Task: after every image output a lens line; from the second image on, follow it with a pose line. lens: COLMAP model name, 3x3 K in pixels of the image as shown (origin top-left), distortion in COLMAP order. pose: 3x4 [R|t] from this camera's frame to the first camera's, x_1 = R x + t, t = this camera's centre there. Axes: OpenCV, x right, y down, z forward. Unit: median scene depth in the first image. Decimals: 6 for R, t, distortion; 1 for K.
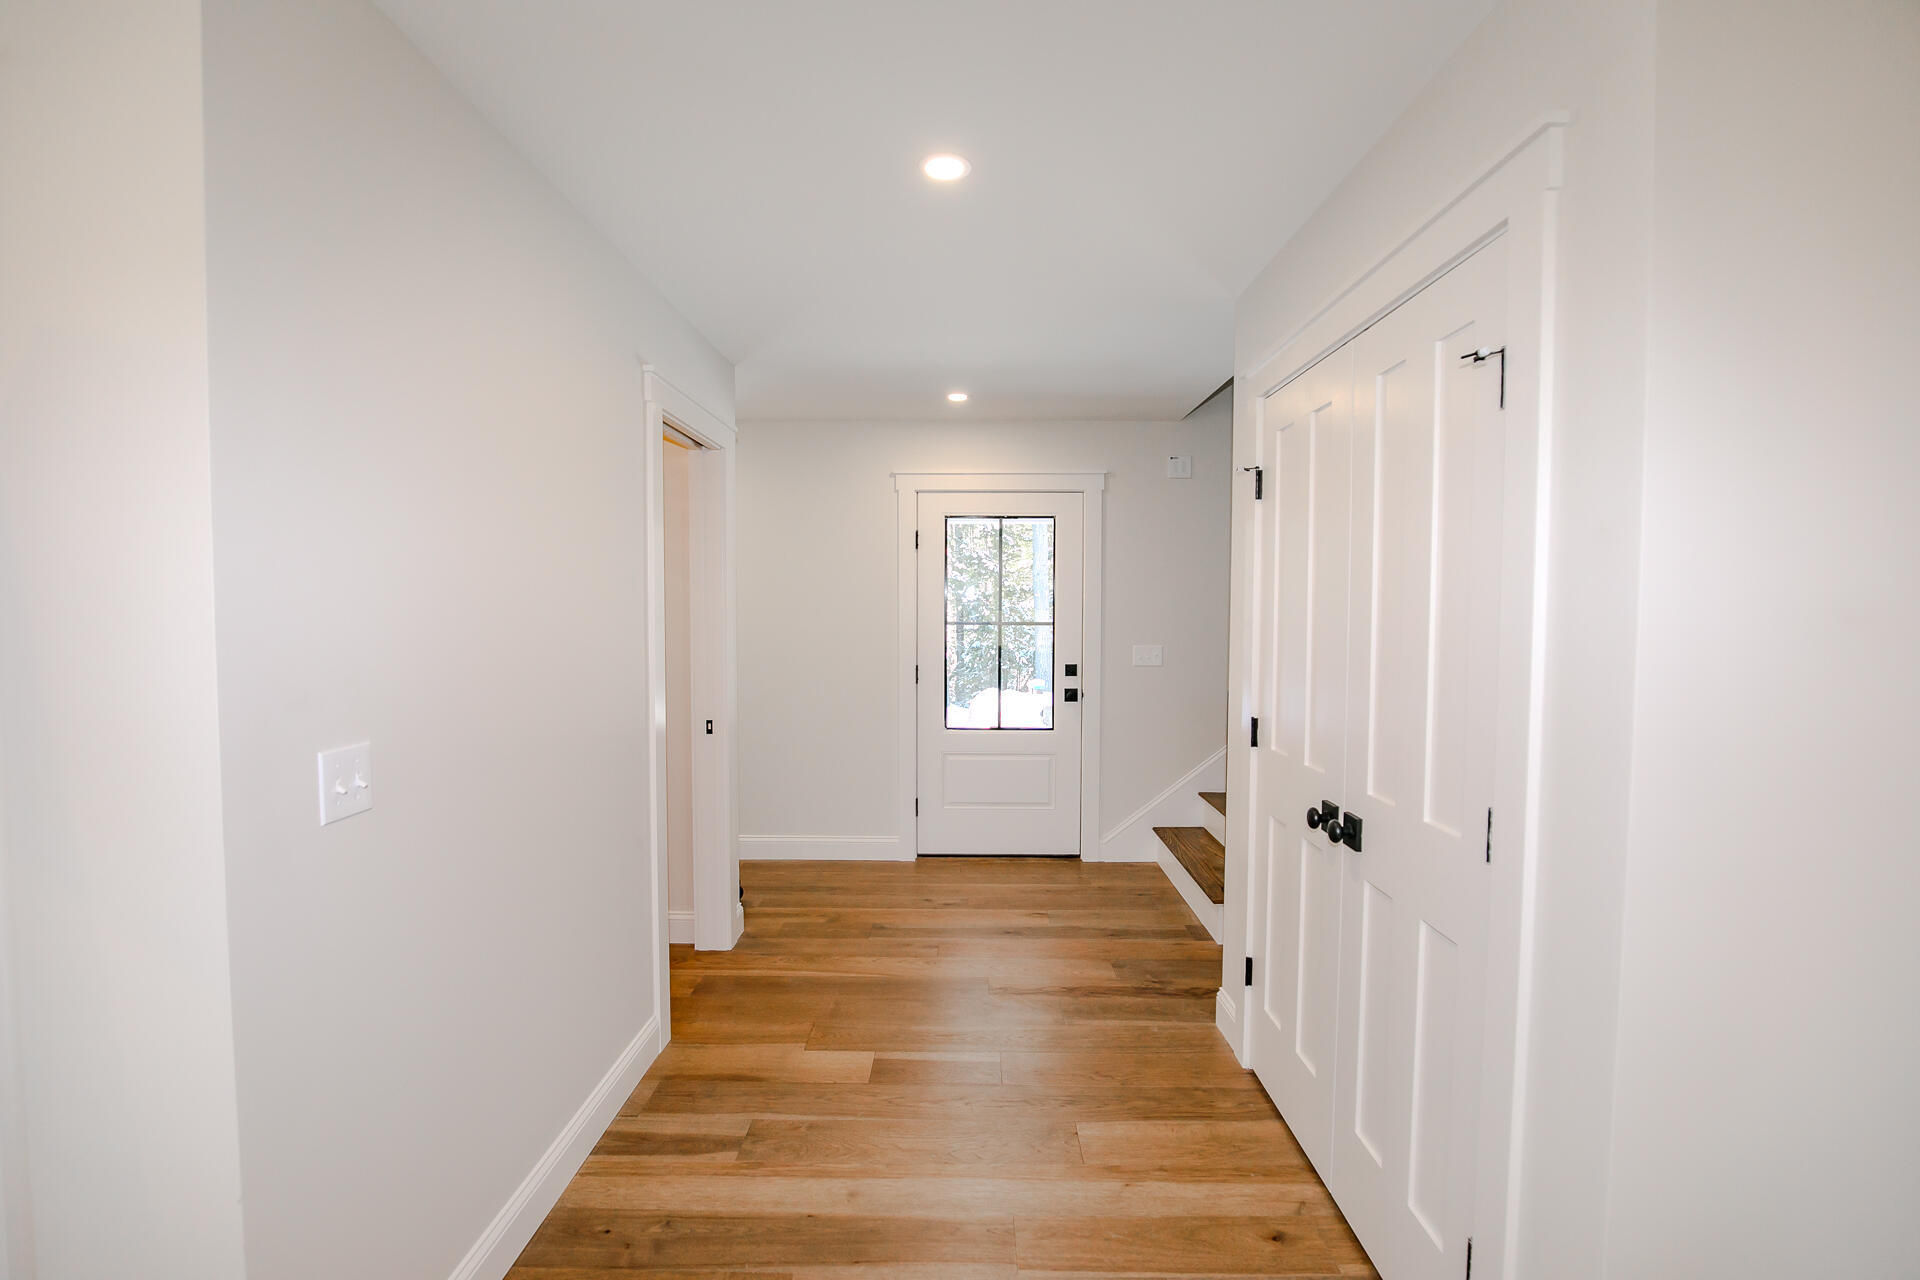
lens RADIAL K [[879.8, 0, 958.3], [0, 879.8, 646.3], [0, 0, 1]] dist [-0.030639, 0.003576]
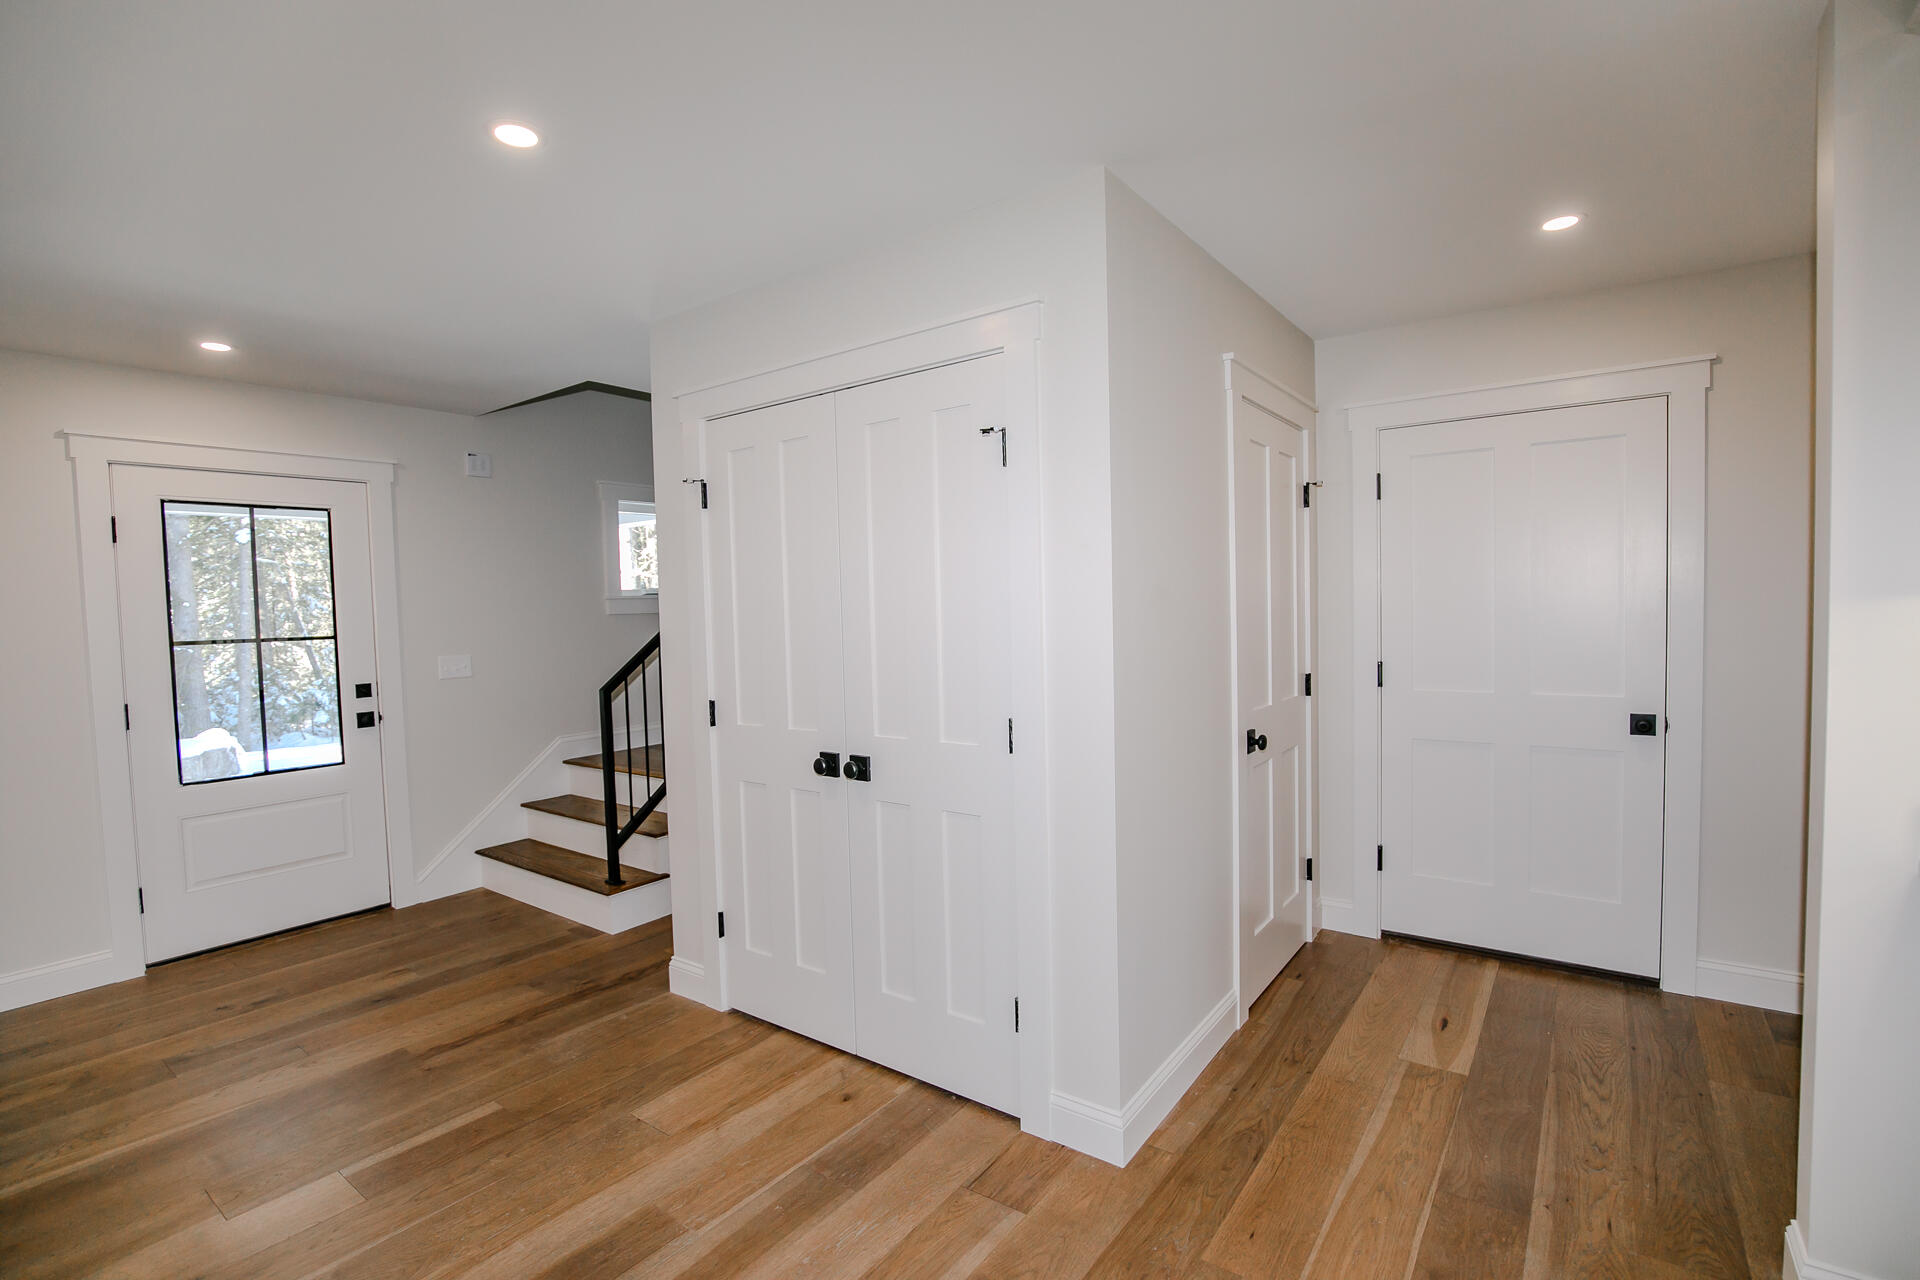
lens RADIAL K [[879.8, 0, 956.9], [0, 879.8, 648.5], [0, 0, 1]] dist [-0.030639, 0.003576]
pose [[0.589068, -0.059058, 0.805923, -0.254355], [0.066477, 0.997487, 0.024506, 0.004860], [-0.805345, 0.039140, 0.591513, 0.045230]]
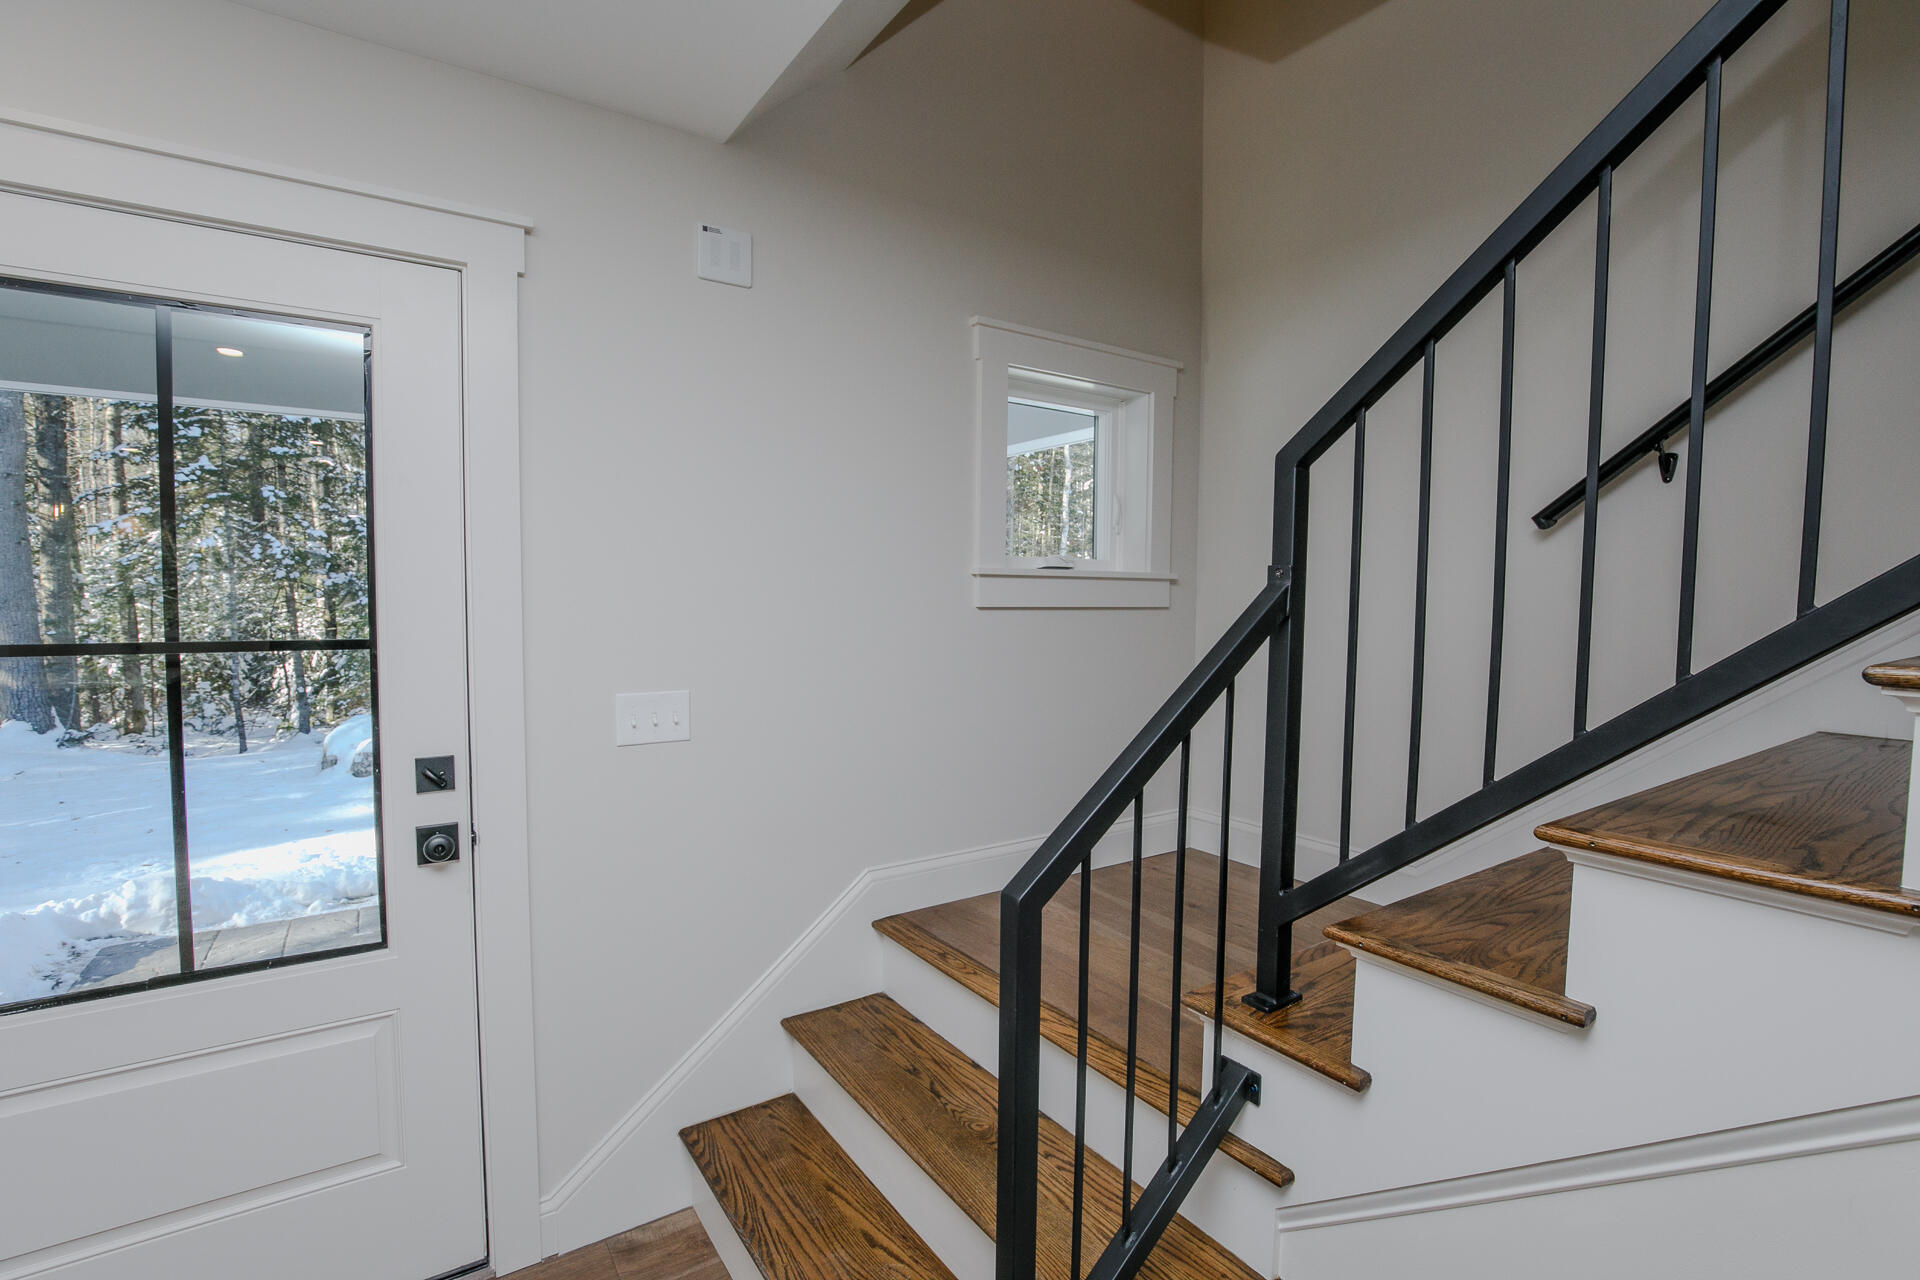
lens RADIAL K [[879.8, 0, 951.7], [0, 879.8, 655.9], [0, 0, 1]] dist [-0.030639, 0.003576]
pose [[0.818260, -0.028907, 0.574121, 0.120271], [0.017079, 0.999516, 0.025984, -0.031254], [-0.574594, -0.011456, 0.818358, 0.726916]]
